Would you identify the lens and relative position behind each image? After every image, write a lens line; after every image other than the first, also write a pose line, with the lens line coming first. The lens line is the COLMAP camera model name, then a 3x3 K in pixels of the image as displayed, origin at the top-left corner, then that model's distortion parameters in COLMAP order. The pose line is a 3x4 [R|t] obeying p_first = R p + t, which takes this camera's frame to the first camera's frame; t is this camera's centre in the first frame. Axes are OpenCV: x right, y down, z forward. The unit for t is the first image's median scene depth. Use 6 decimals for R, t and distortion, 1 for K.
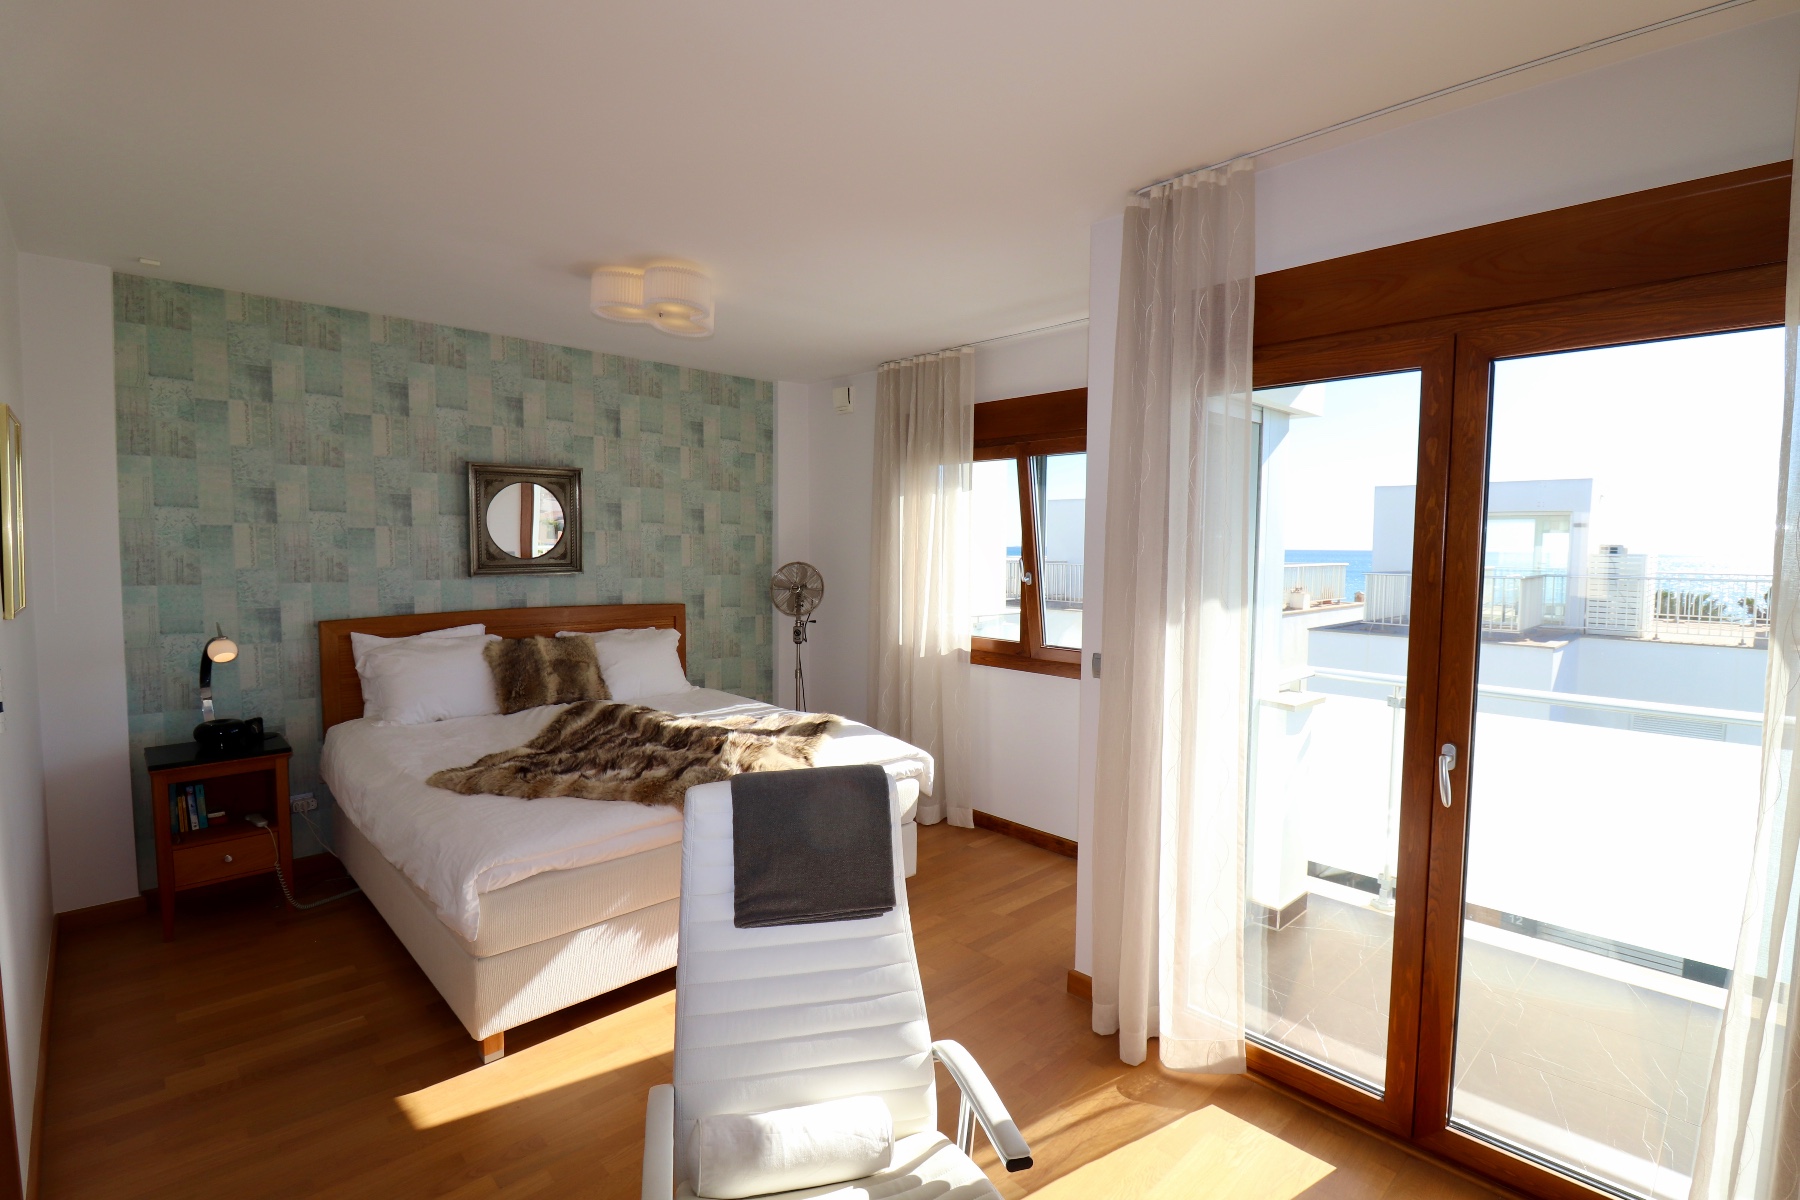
lens RADIAL K [[836.8, 0, 908.4], [0, 836.8, 600.2], [0, 0, 1]] dist [-0.000603, -0.010875]
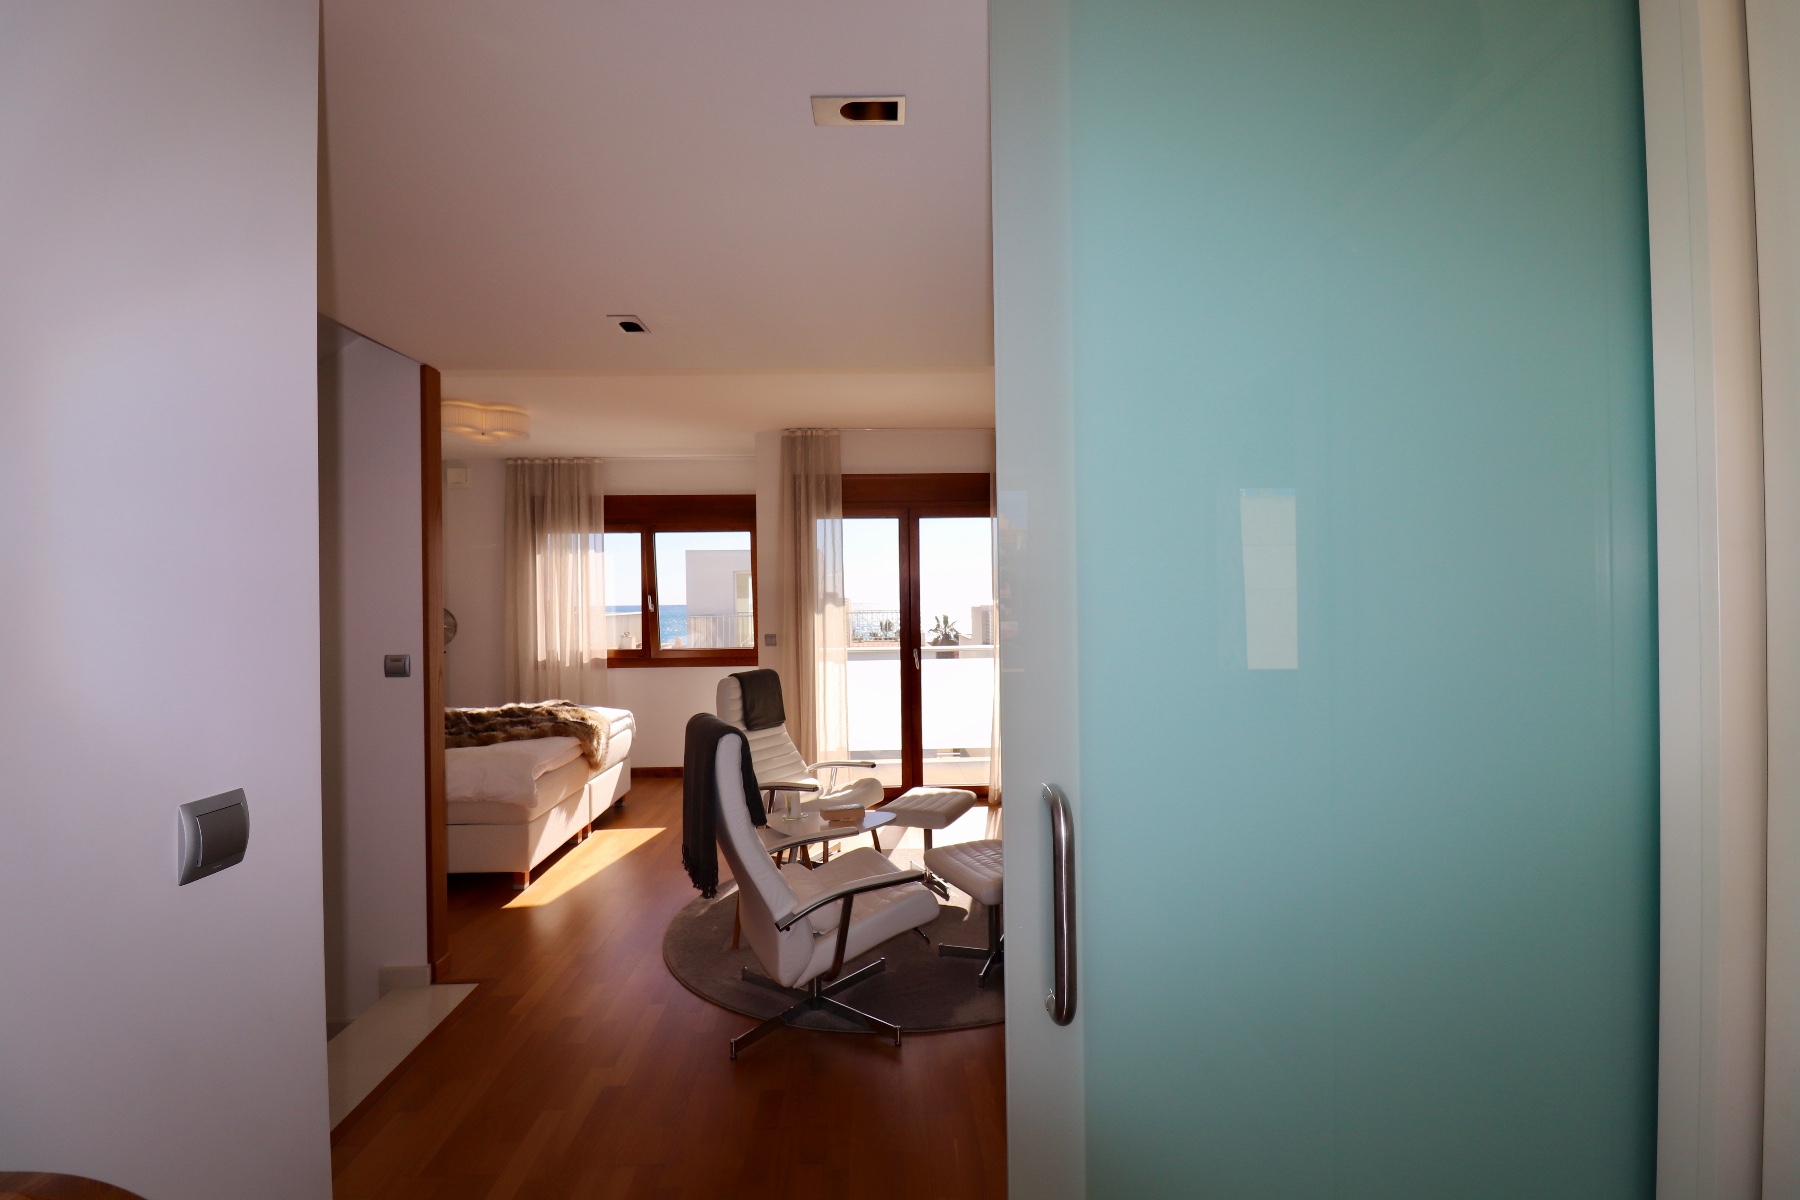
lens RADIAL K [[836.8, 0, 908.4], [0, 836.8, 600.2], [0, 0, 1]] dist [-0.000603, -0.010875]
pose [[0.672445, -0.022964, 0.739791, -0.684607], [0.070173, 0.996994, -0.032837, 0.044951], [-0.736813, 0.073994, 0.672035, -0.426337]]
